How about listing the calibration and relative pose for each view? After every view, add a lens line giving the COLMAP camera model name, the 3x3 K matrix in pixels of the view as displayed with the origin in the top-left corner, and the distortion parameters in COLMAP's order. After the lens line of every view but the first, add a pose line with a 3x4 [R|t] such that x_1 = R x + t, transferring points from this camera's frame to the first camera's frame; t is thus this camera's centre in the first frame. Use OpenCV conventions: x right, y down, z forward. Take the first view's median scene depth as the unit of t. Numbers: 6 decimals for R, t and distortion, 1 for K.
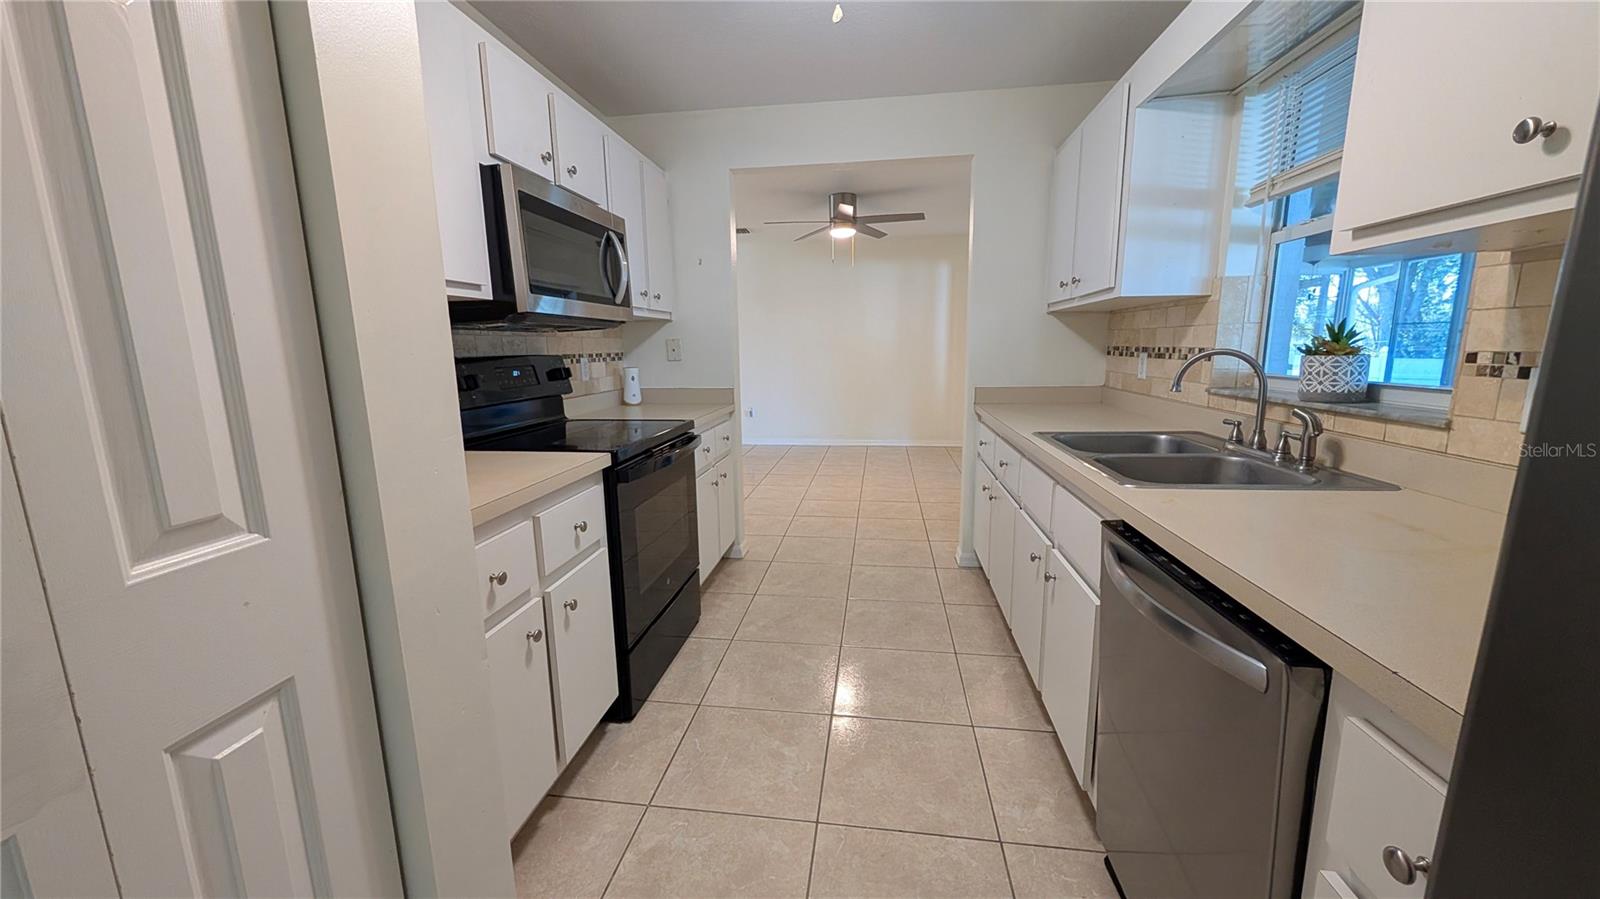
lens RADIAL K [[582.3, 0, 797.3], [0, 582.3, 443.4], [0, 0, 1]] dist [-0.000006, 0.000054]
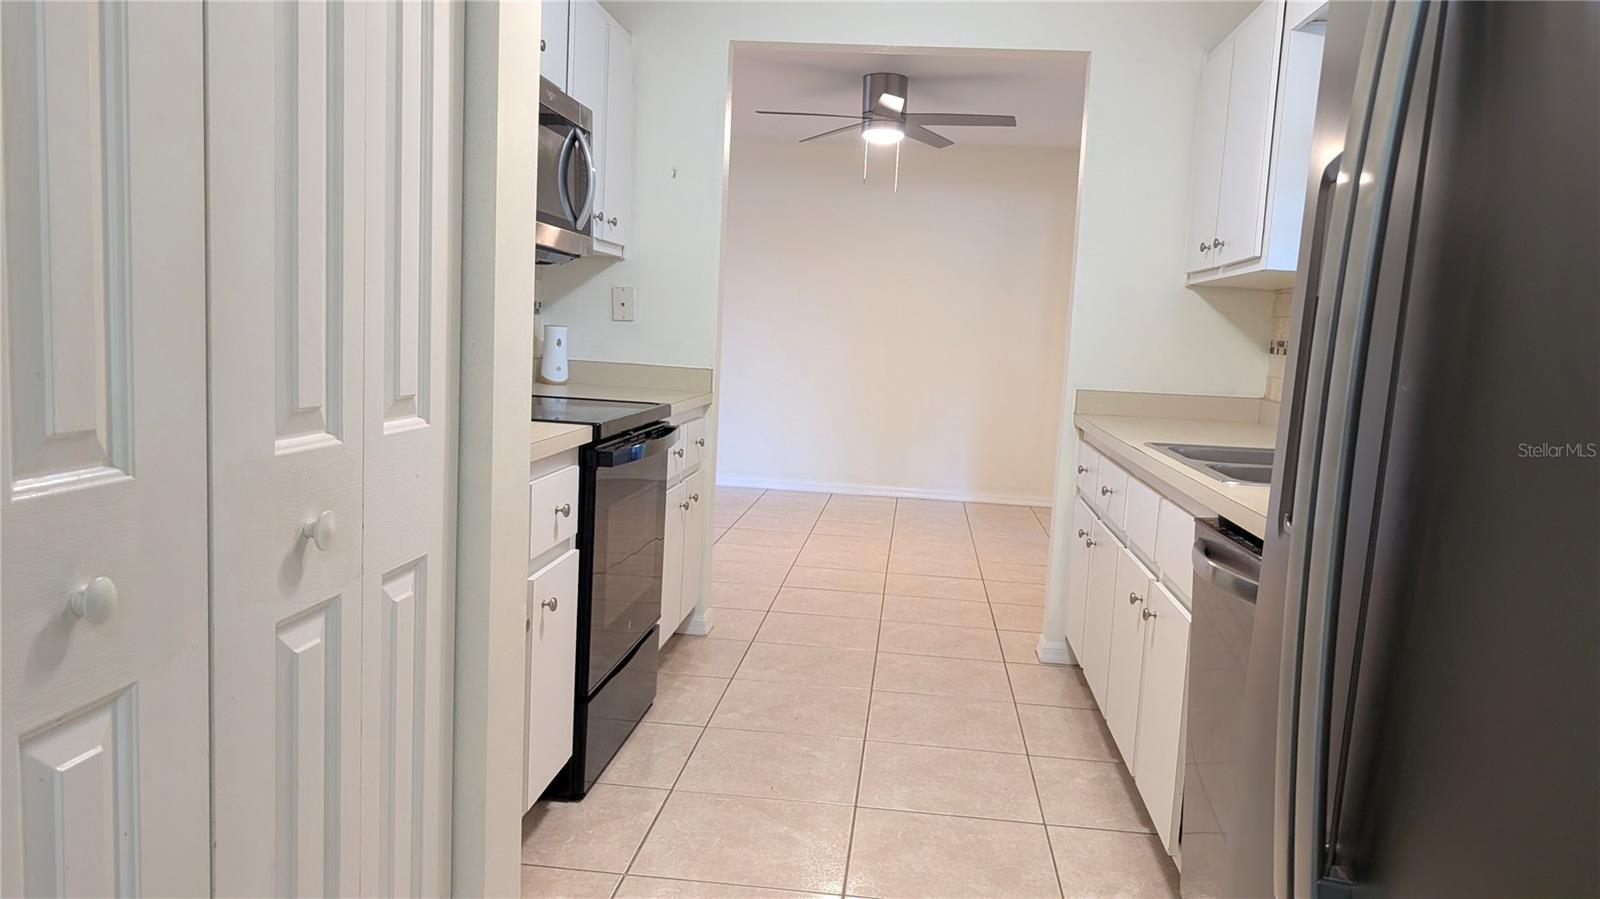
lens RADIAL K [[1139.8, 0, 802.5], [0, 1139.8, 457.4], [0, 0, 1]] dist [0.012819, -0.004182]
pose [[0.997033, 0.062169, 0.045399, -0.078700], [-0.059771, 0.996835, -0.052408, 0.084834], [-0.048513, 0.049539, 0.997593, -0.354431]]
